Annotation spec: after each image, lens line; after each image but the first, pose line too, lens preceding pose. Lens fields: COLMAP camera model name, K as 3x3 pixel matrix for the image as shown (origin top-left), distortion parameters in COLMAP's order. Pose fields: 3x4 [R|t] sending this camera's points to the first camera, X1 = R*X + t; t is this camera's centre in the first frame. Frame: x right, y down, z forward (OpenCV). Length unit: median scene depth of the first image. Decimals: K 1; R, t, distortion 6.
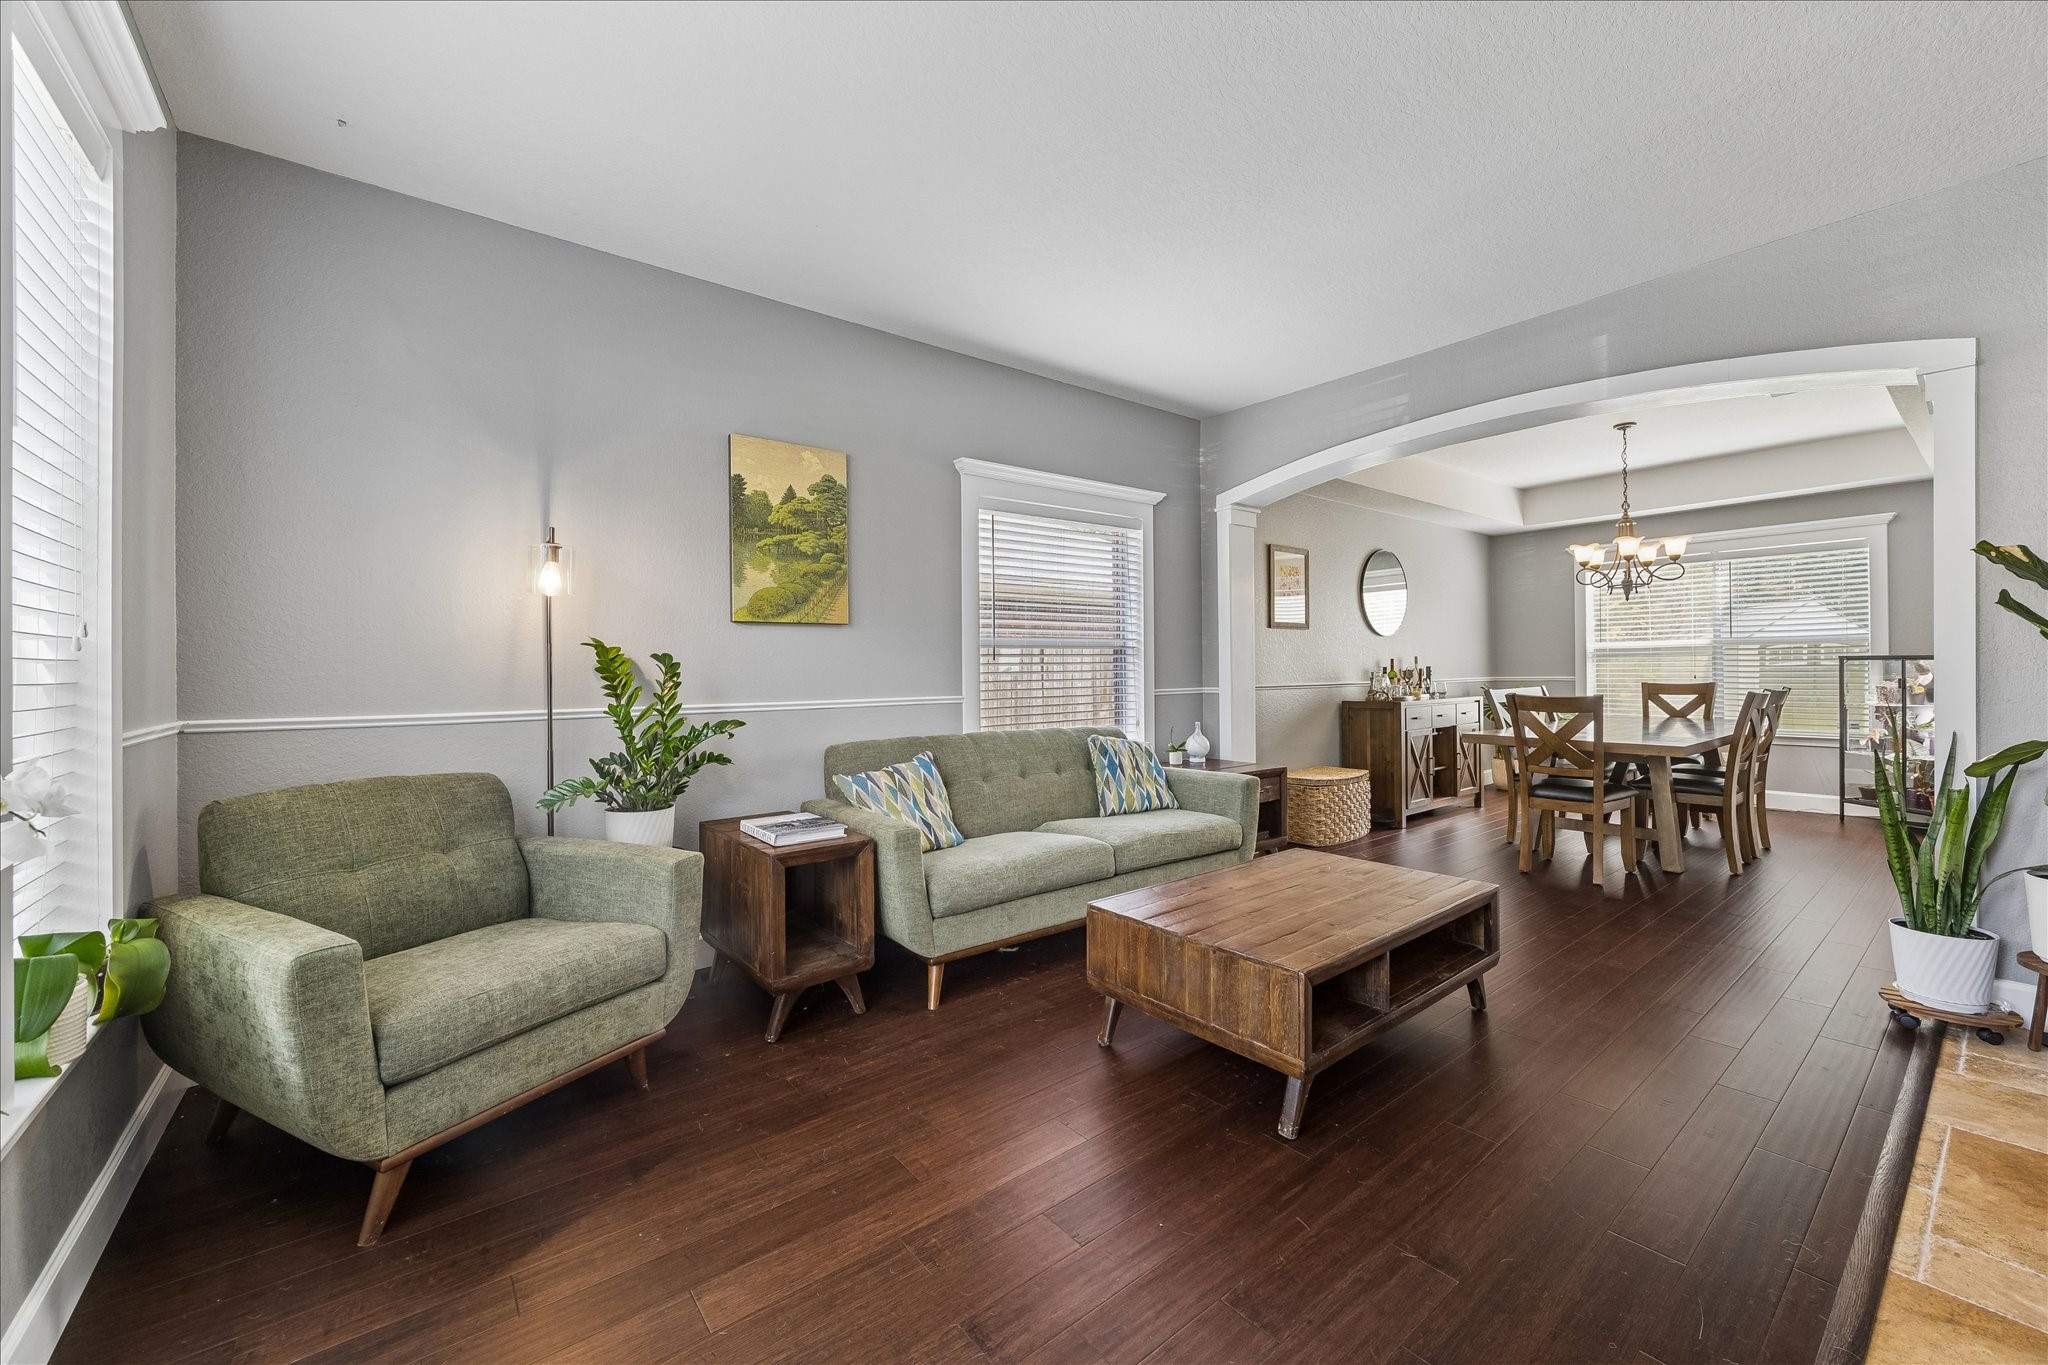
lens RADIAL K [[795.2, 0, 1022.1], [0, 795.2, 669.7], [0, 0, 1]] dist [-0.002475, 0.000197]
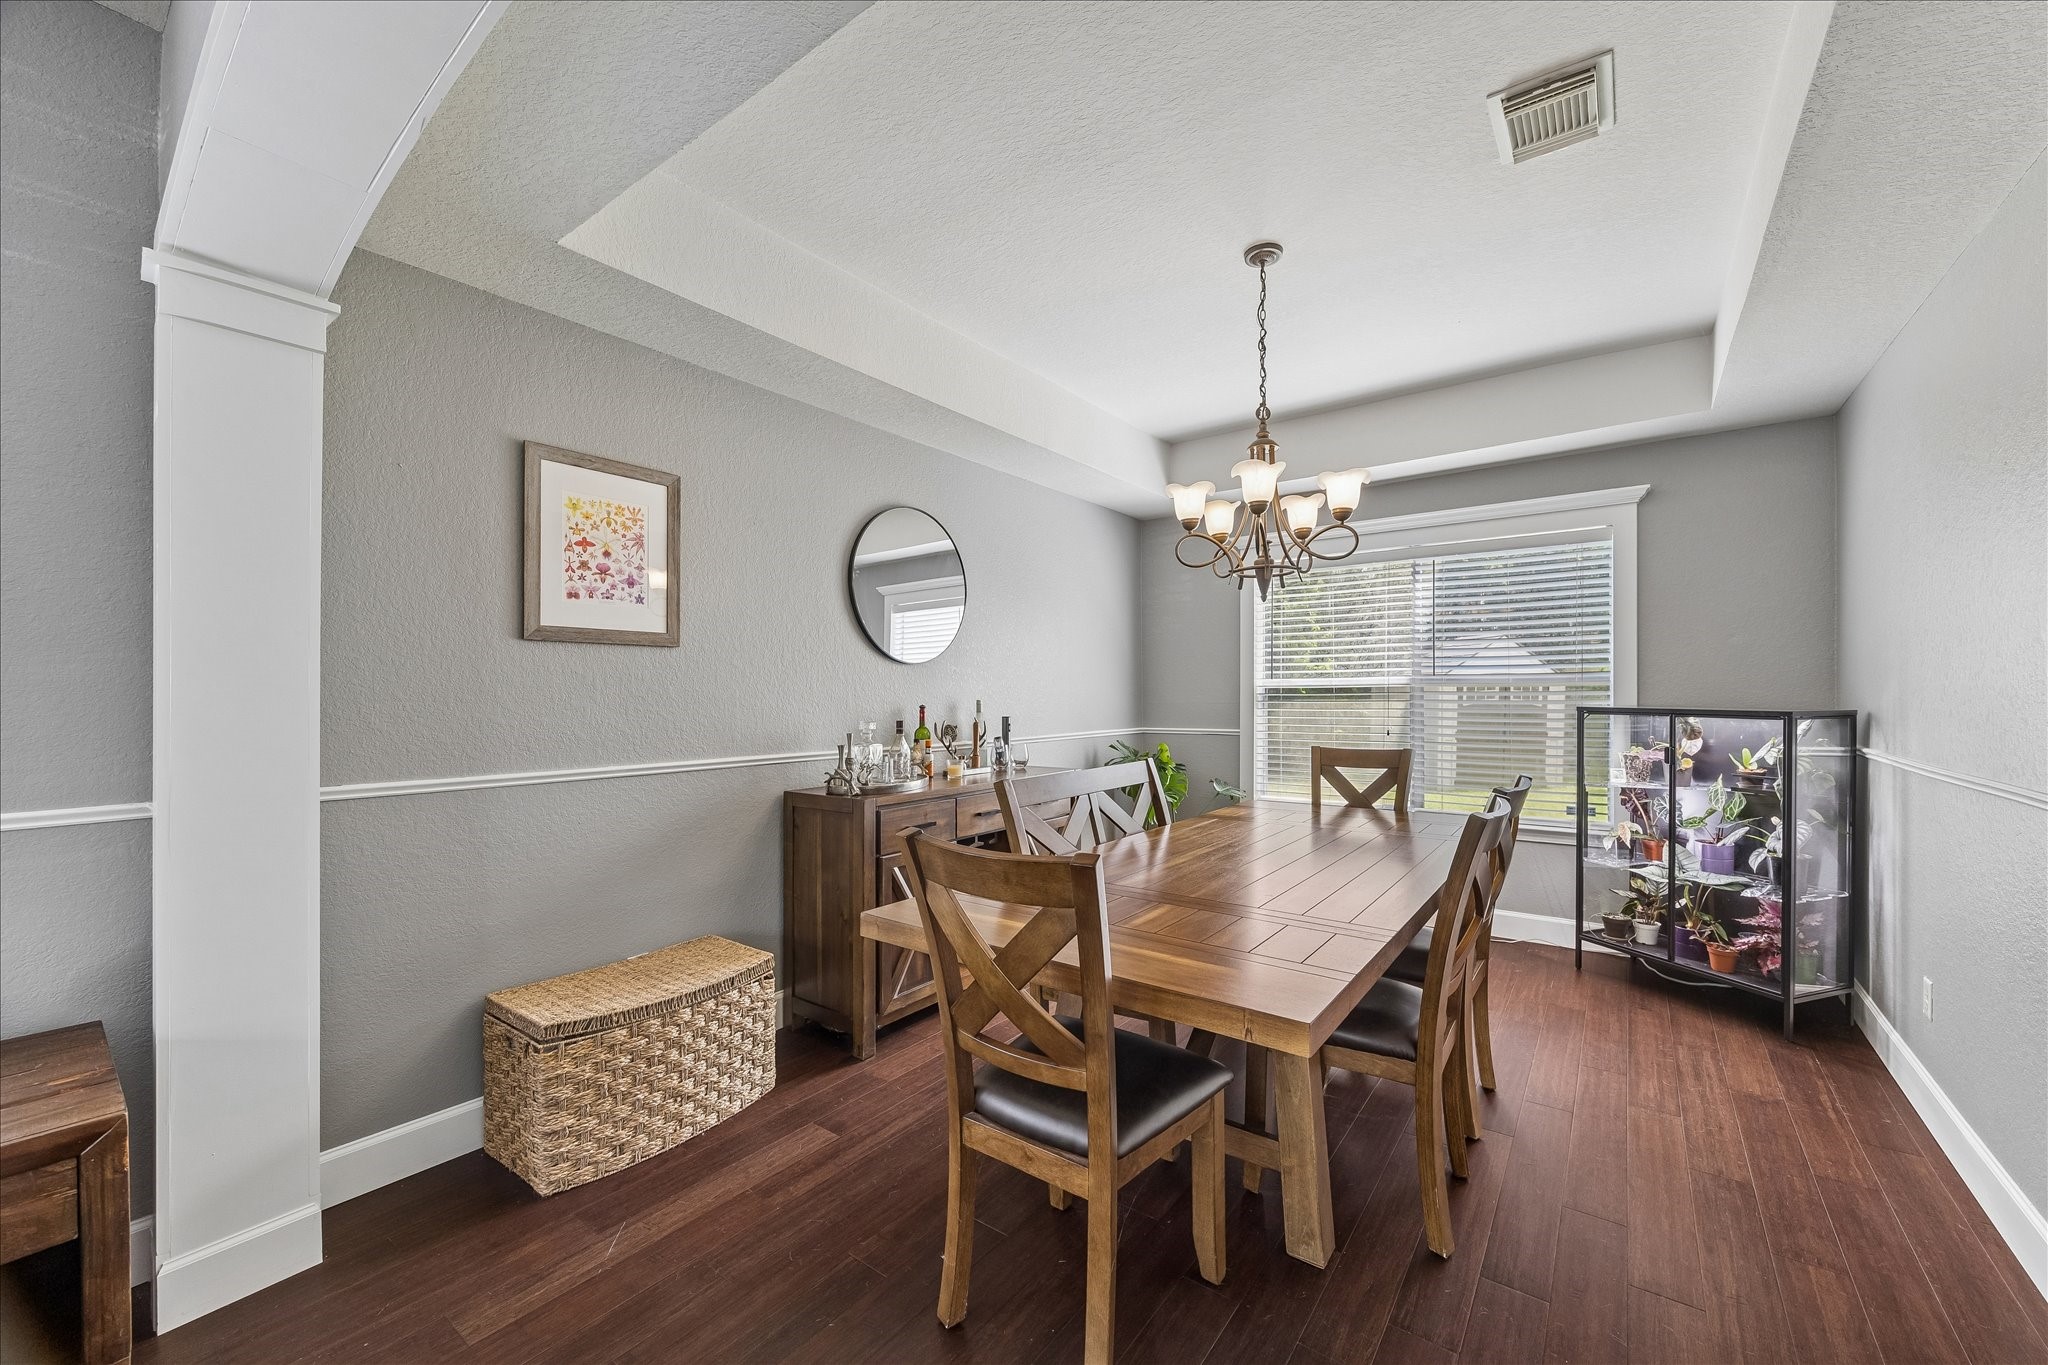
lens RADIAL K [[795.2, 0, 1027.9], [0, 795.2, 699.2], [0, 0, 1]] dist [-0.002475, 0.000197]
pose [[0.966326, 0.005838, 0.257255, 0.447016], [-0.007011, 0.999969, 0.003641, -0.023011], [-0.257226, -0.005322, 0.966337, 0.504478]]
